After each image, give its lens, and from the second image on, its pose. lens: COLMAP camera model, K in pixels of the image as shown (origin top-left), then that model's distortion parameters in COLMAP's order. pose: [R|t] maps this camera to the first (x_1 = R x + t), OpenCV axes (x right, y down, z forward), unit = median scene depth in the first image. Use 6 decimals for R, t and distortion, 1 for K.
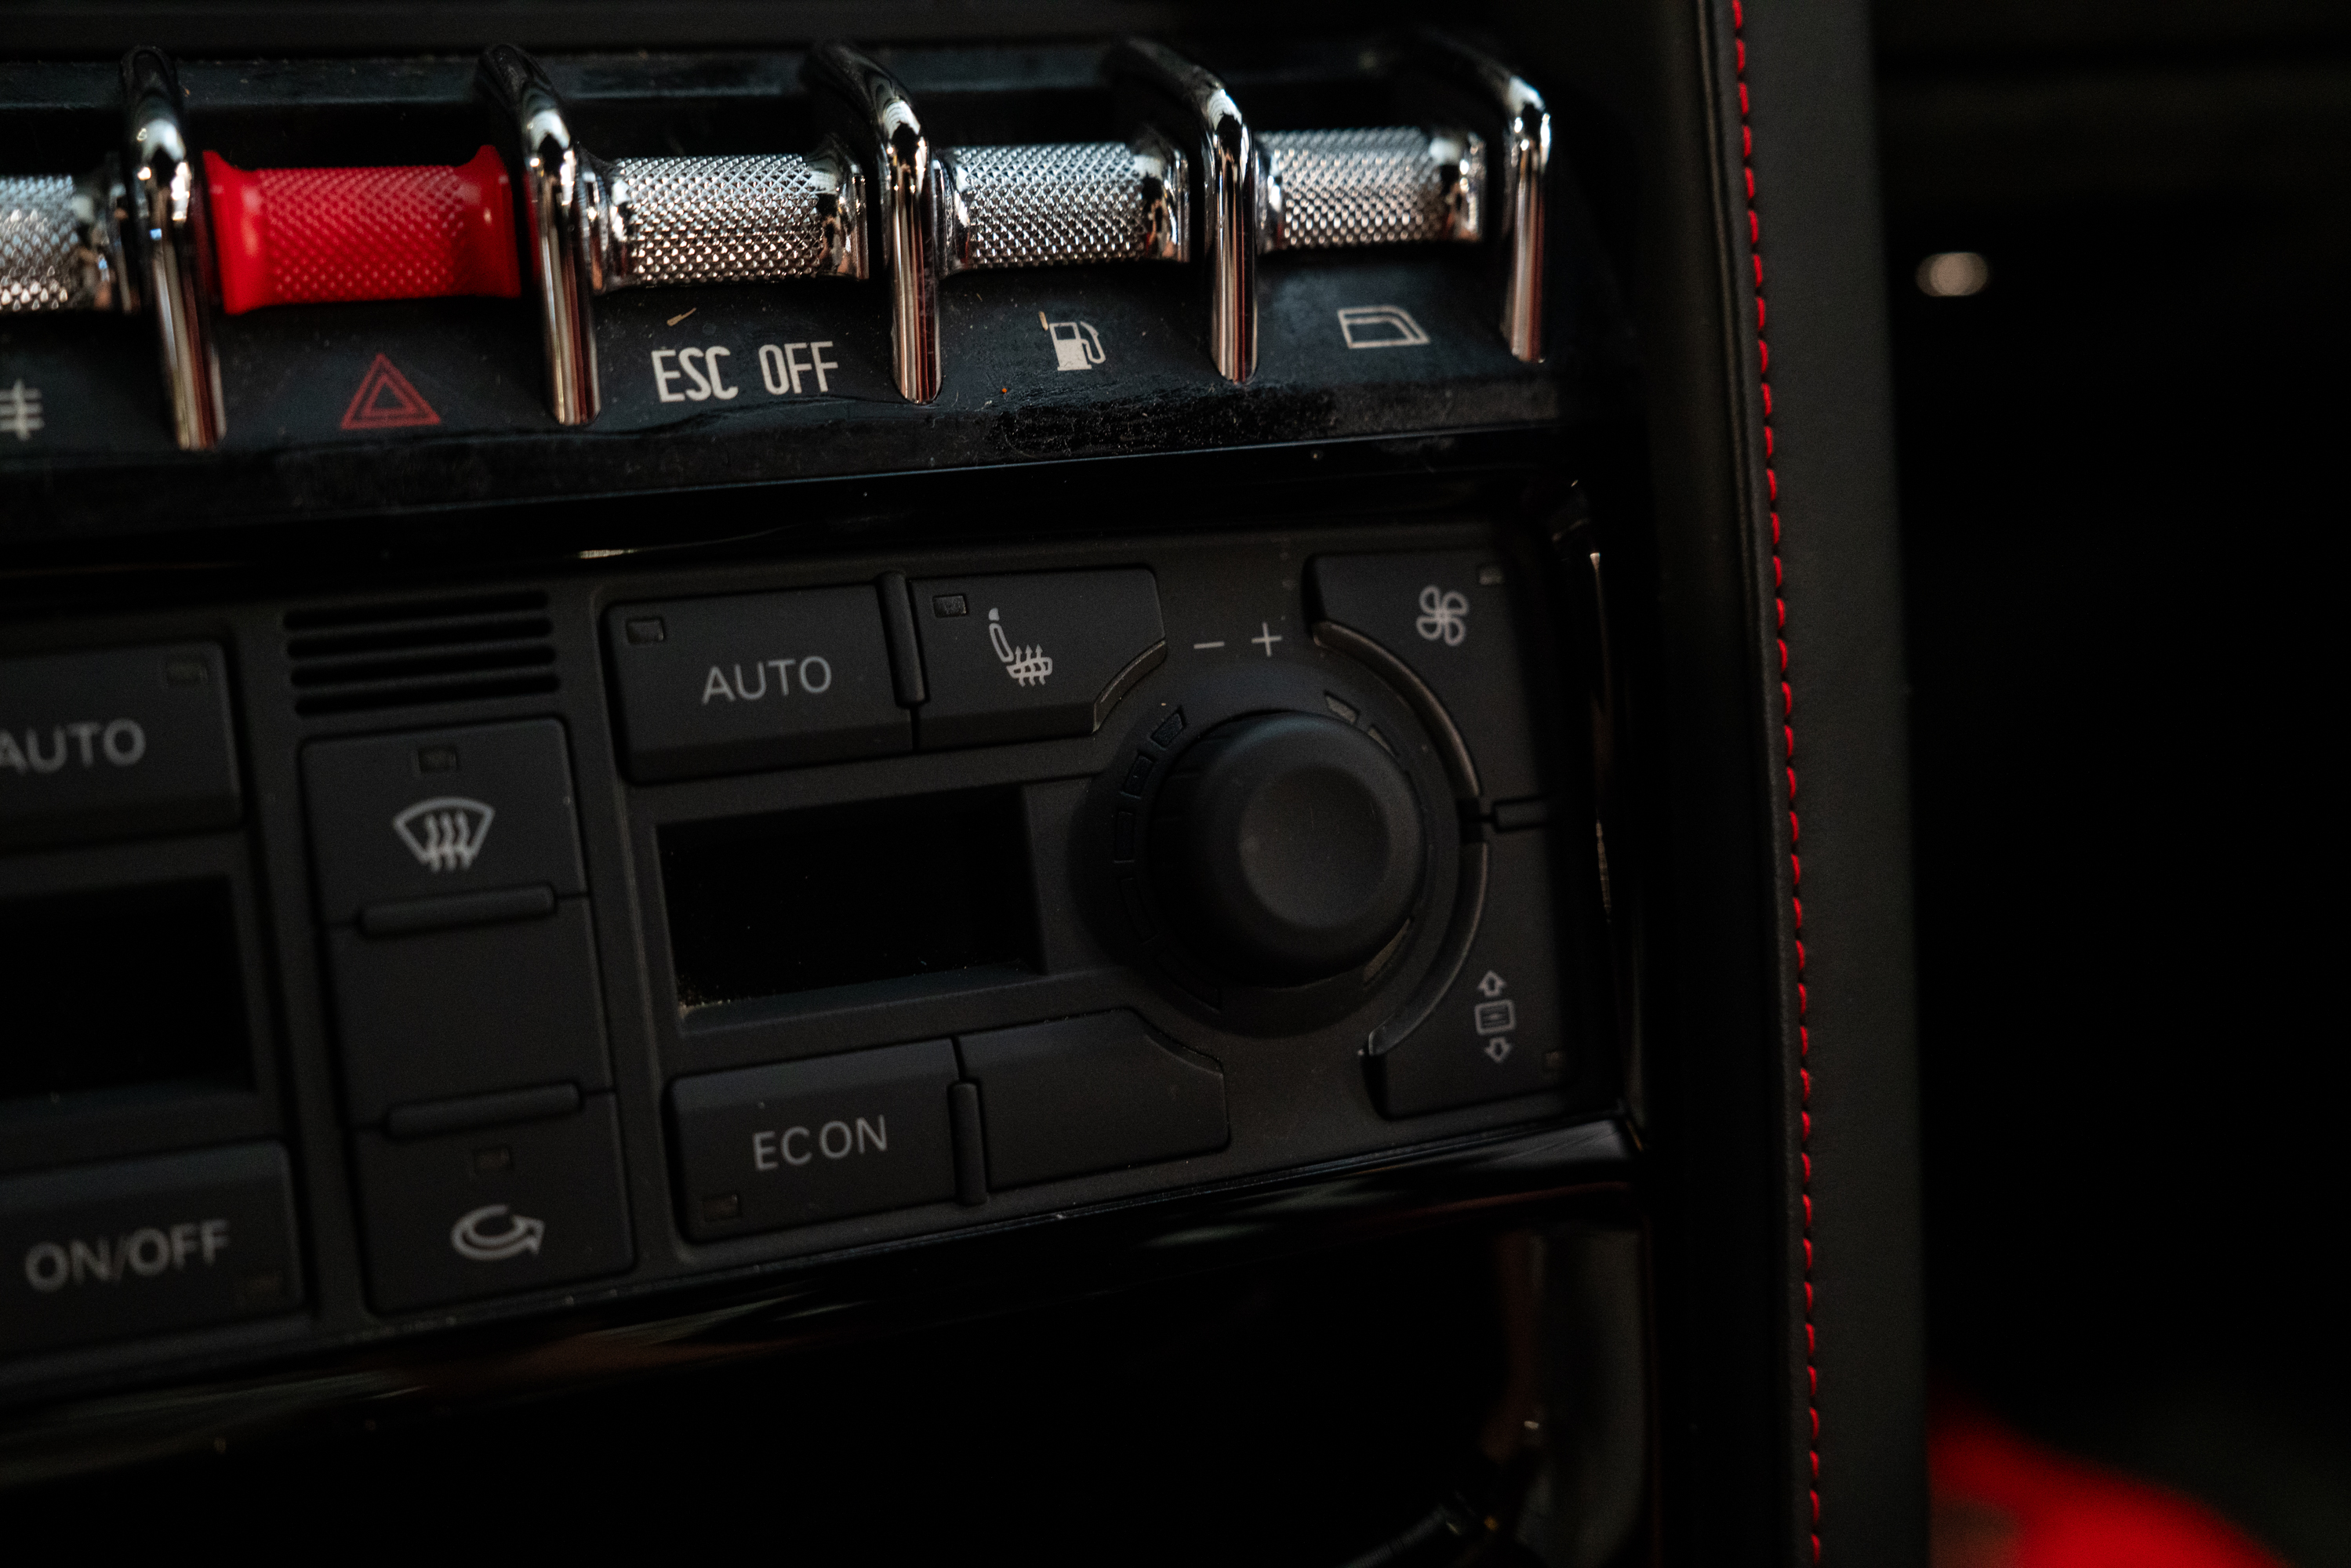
lens RADIAL K [[2720.9, 0, 1146.4], [0, 2720.9, 806.2], [0, 0, 1]] dist [0.032403, 0.000000]
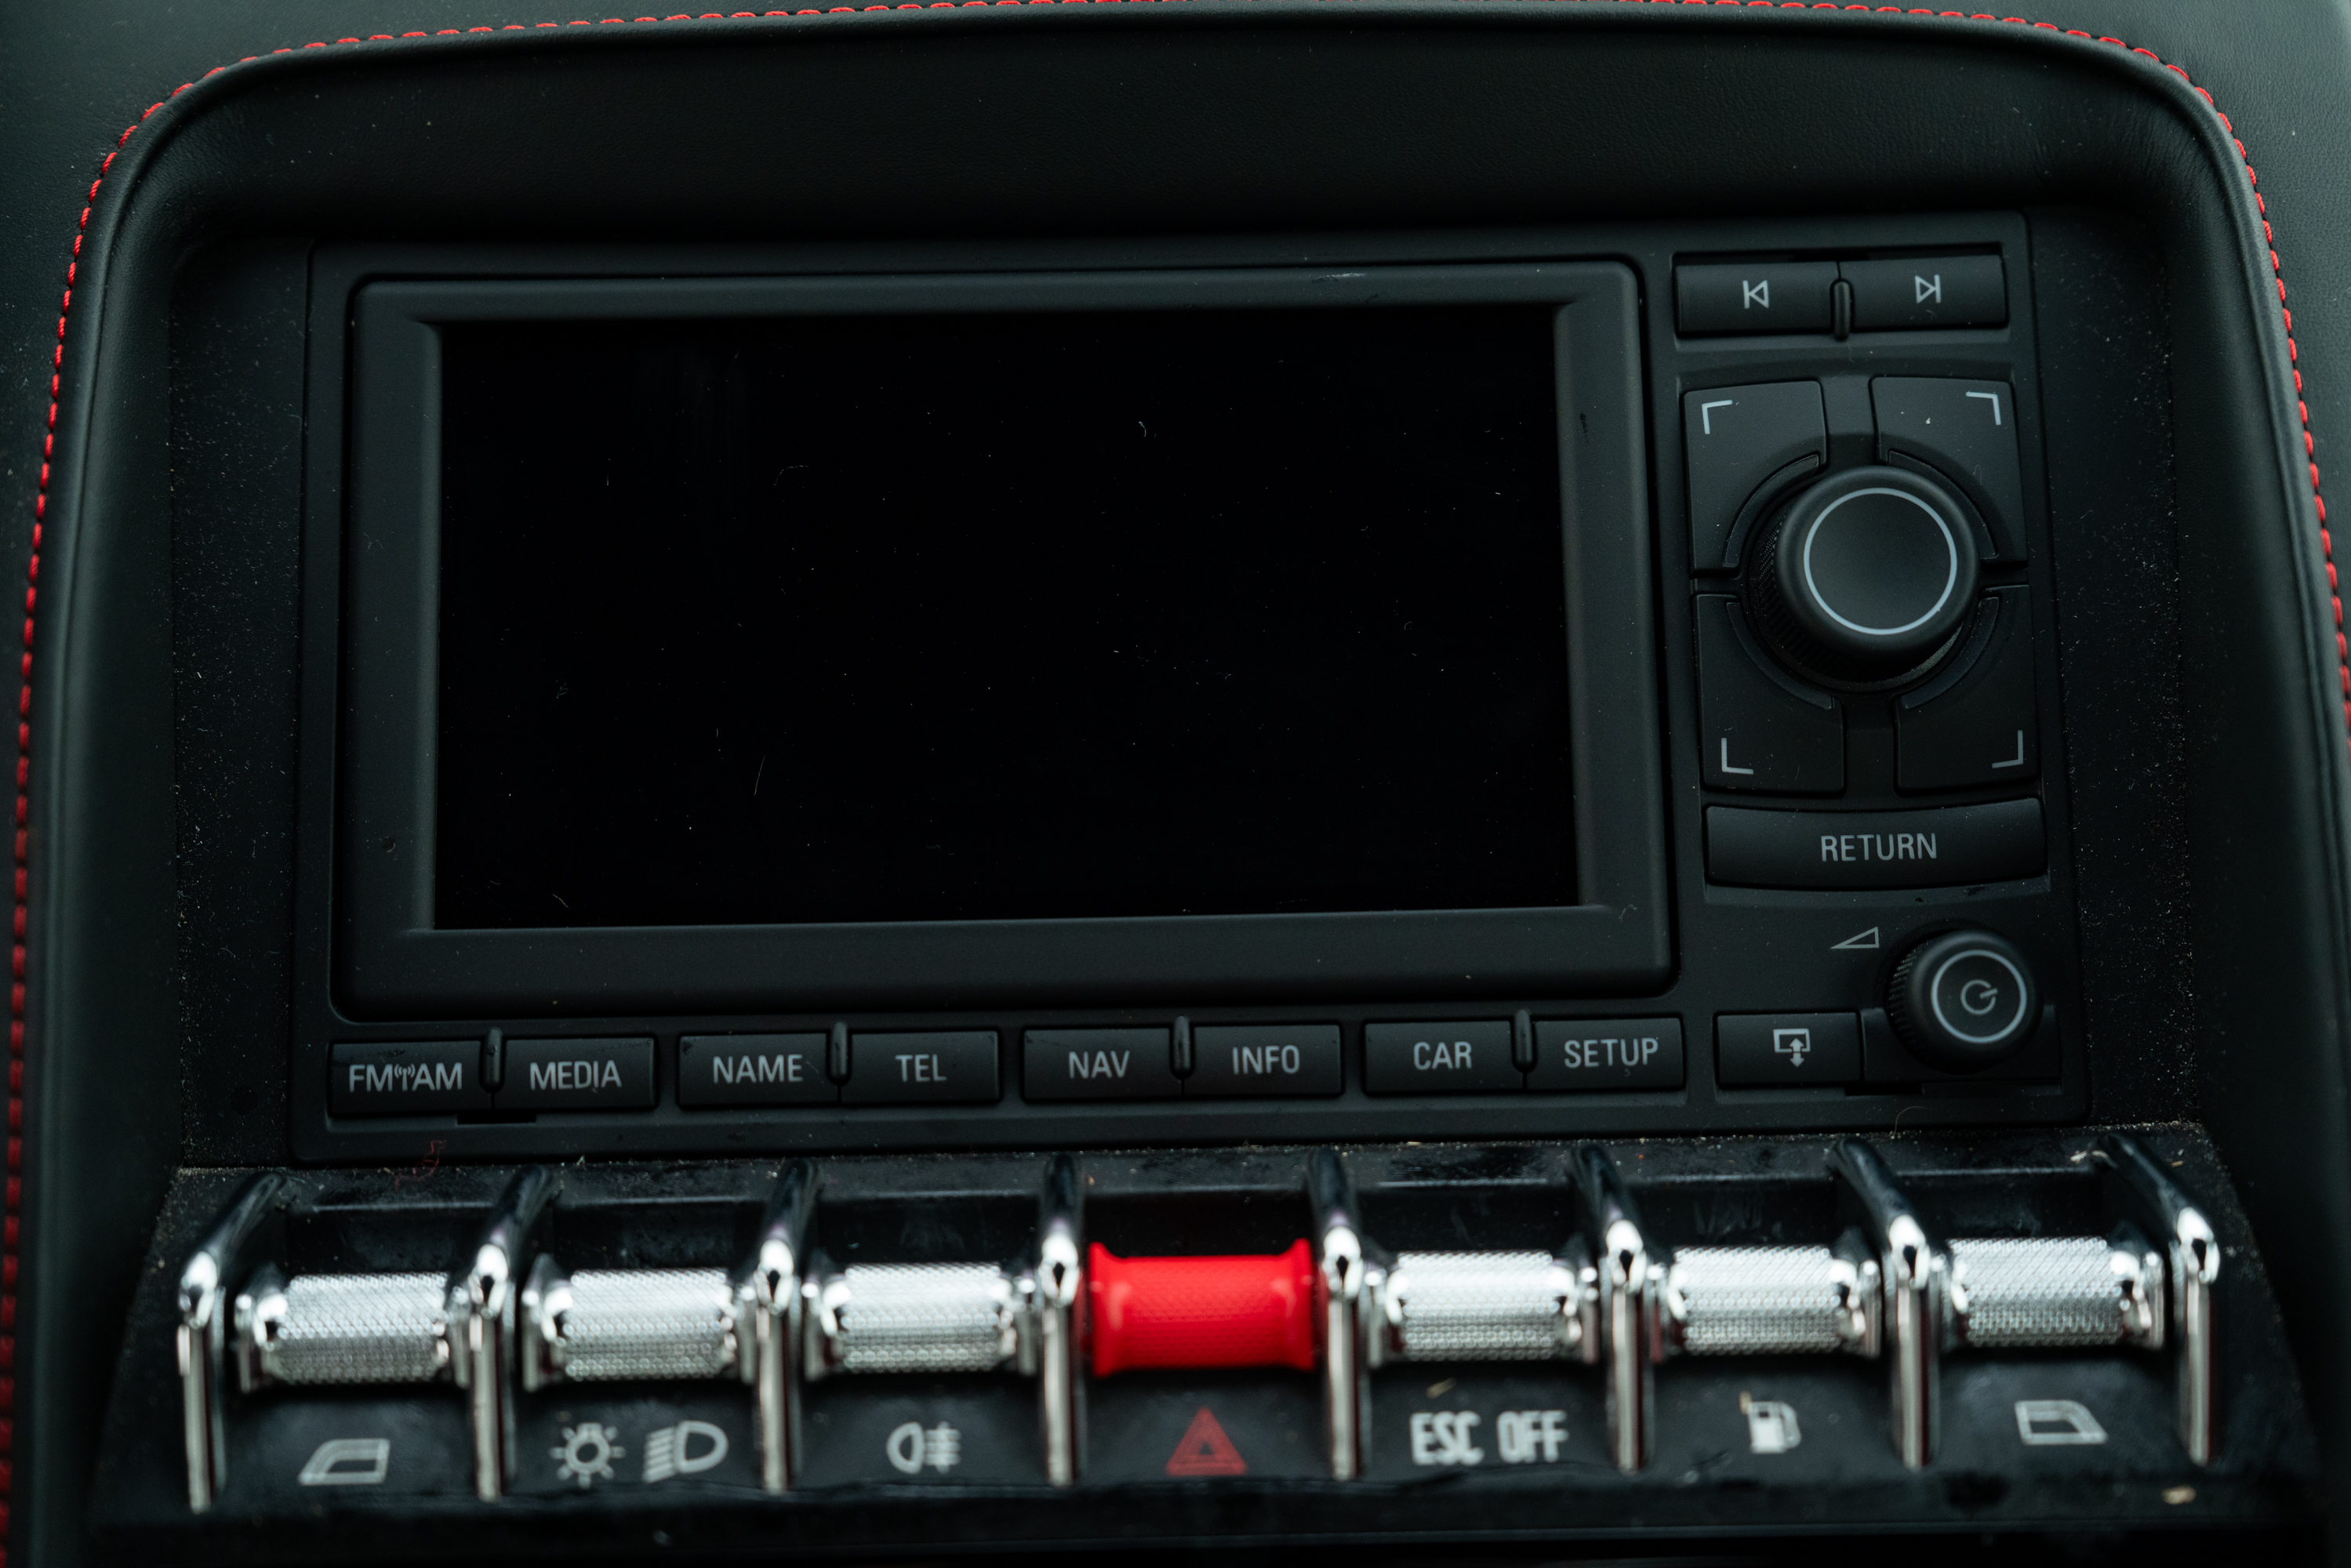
lens RADIAL K [[2977.4, 0, 1162.5], [0, 2977.4, 816.6], [0, 0, 1]] dist [0.065652, 0.000000]
pose [[0.940036, 0.015752, -0.340710, 0.165559], [-0.089953, 0.975016, -0.203107, -0.141406], [0.328998, 0.221576, 0.917967, -0.340141]]
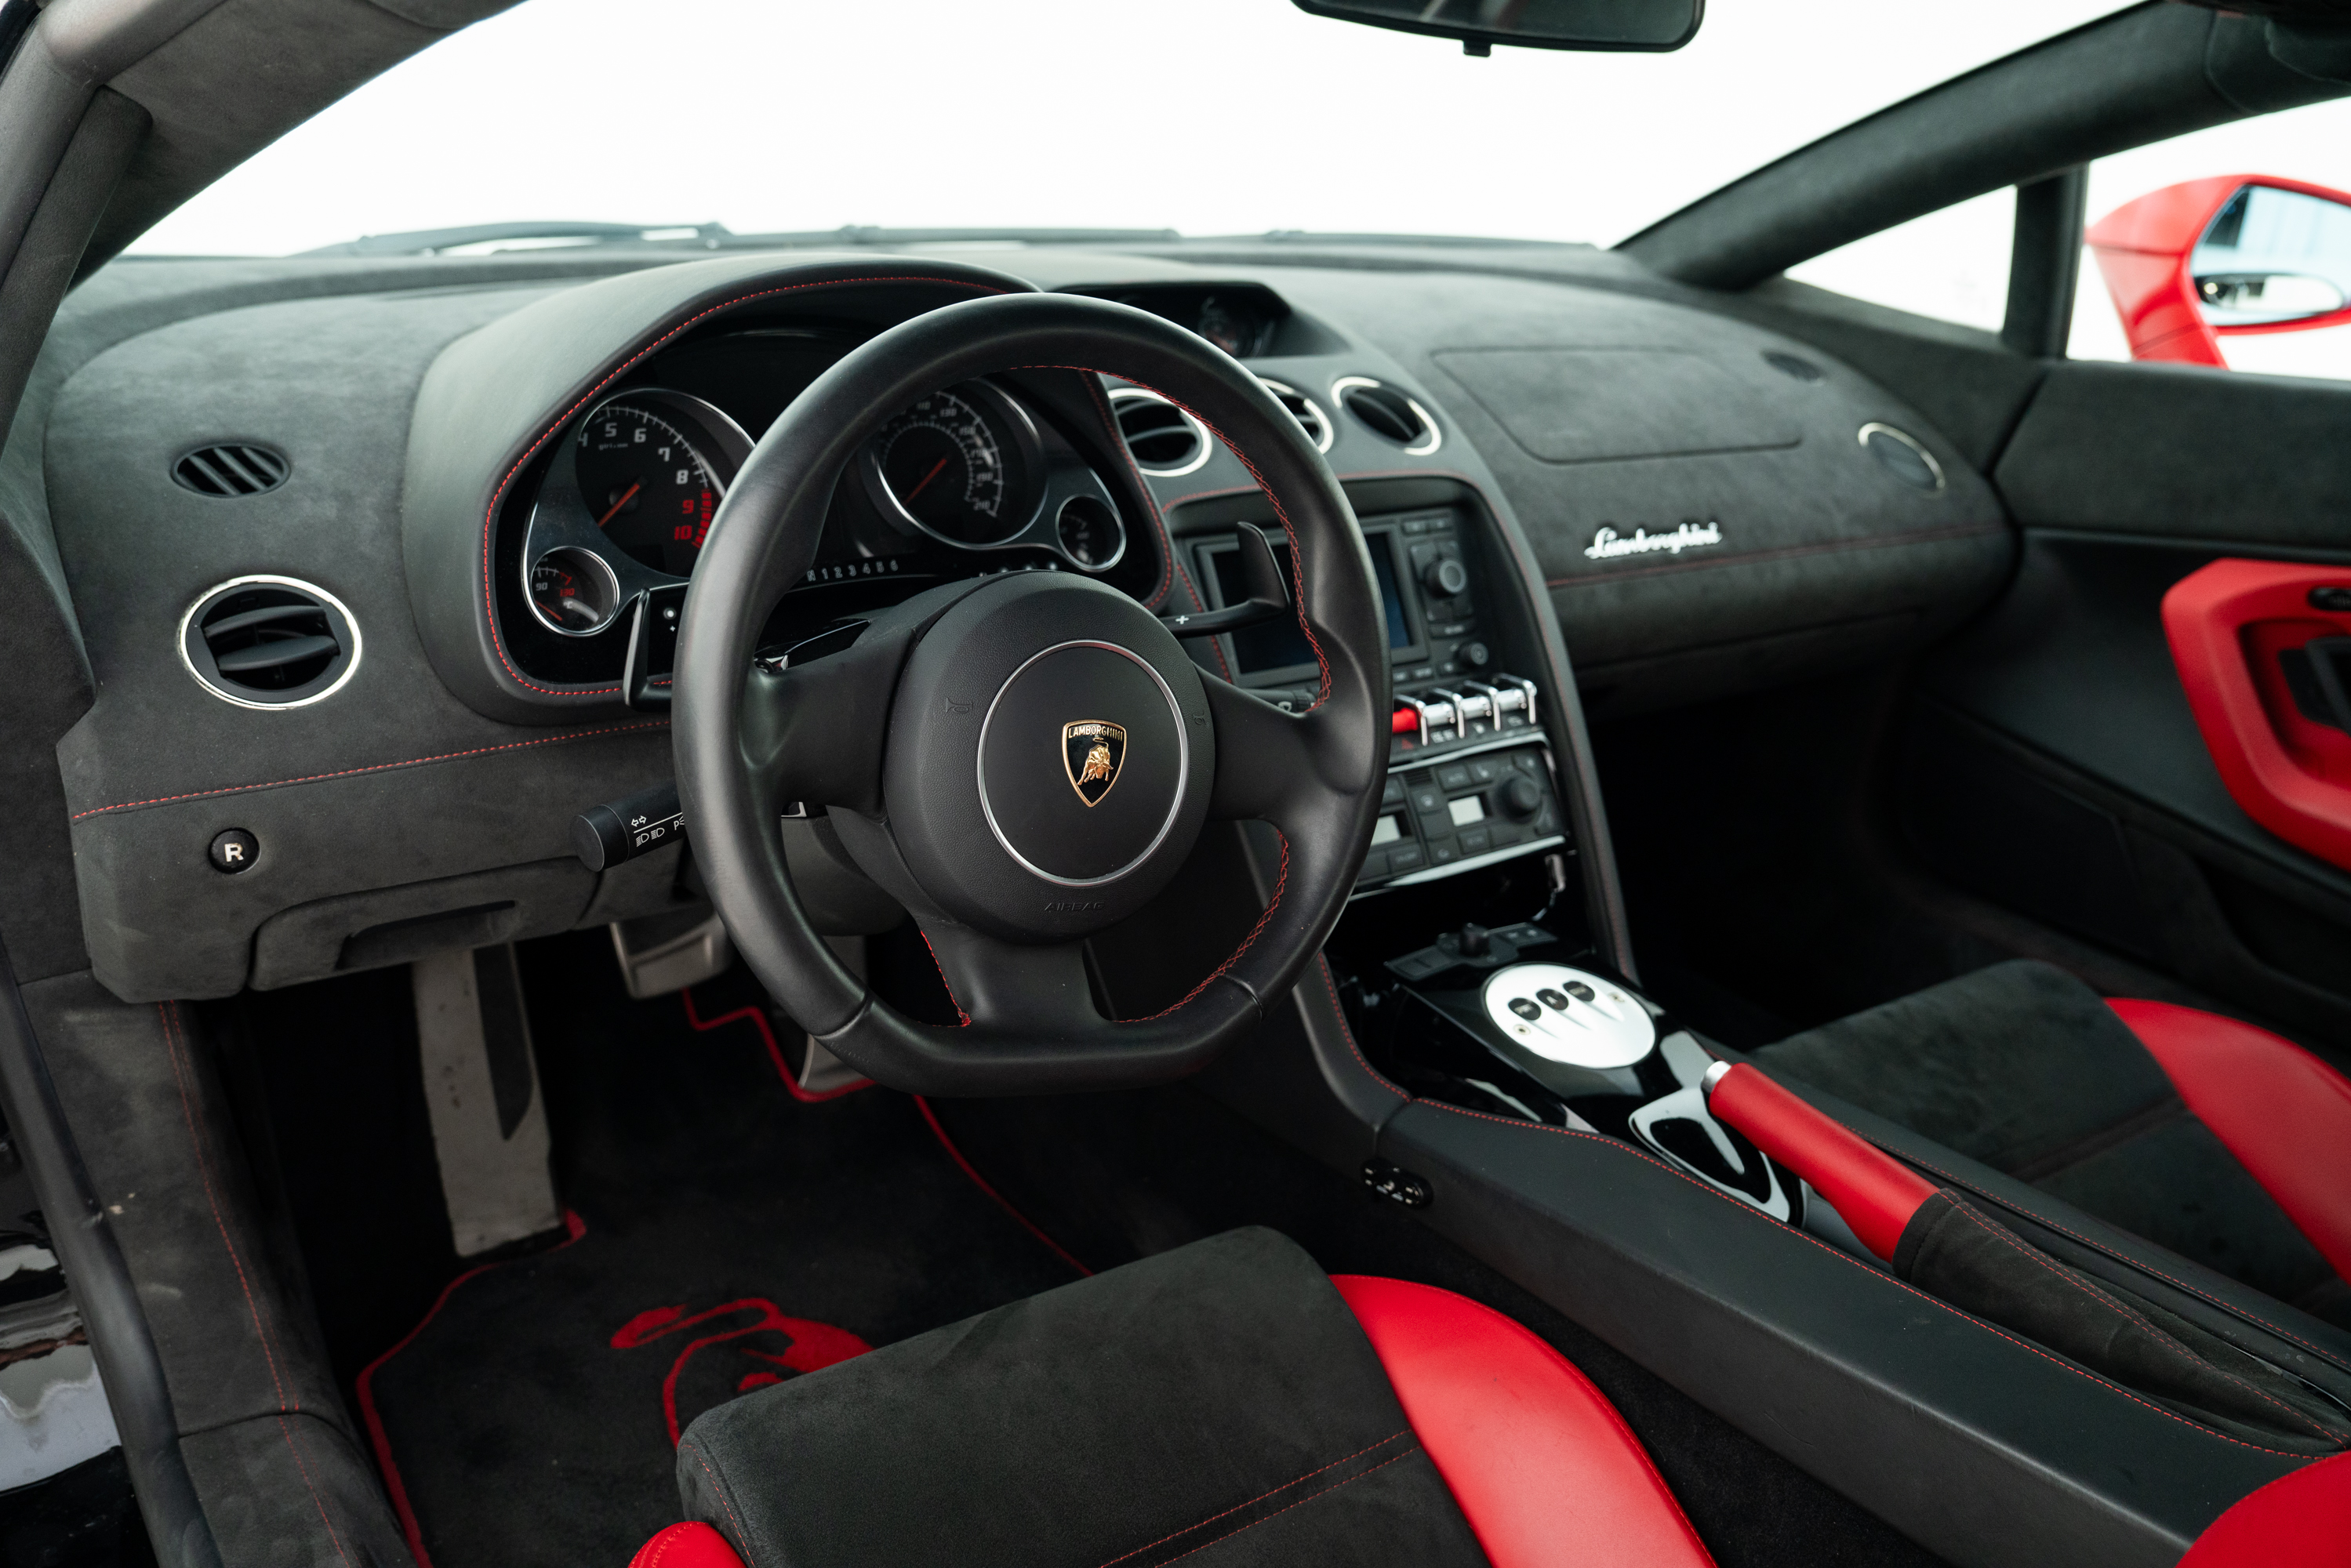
lens RADIAL K [[2062.3, 0, 1180.5], [0, 2062.3, 798.9], [0, 0, 1]] dist [0.043237, 0.002806]
pose [[0.961280, -0.122377, 0.246911, -2.076390], [0.161622, 0.976074, -0.145458, 0.645316], [-0.223203, 0.179732, 0.958059, -3.814535]]
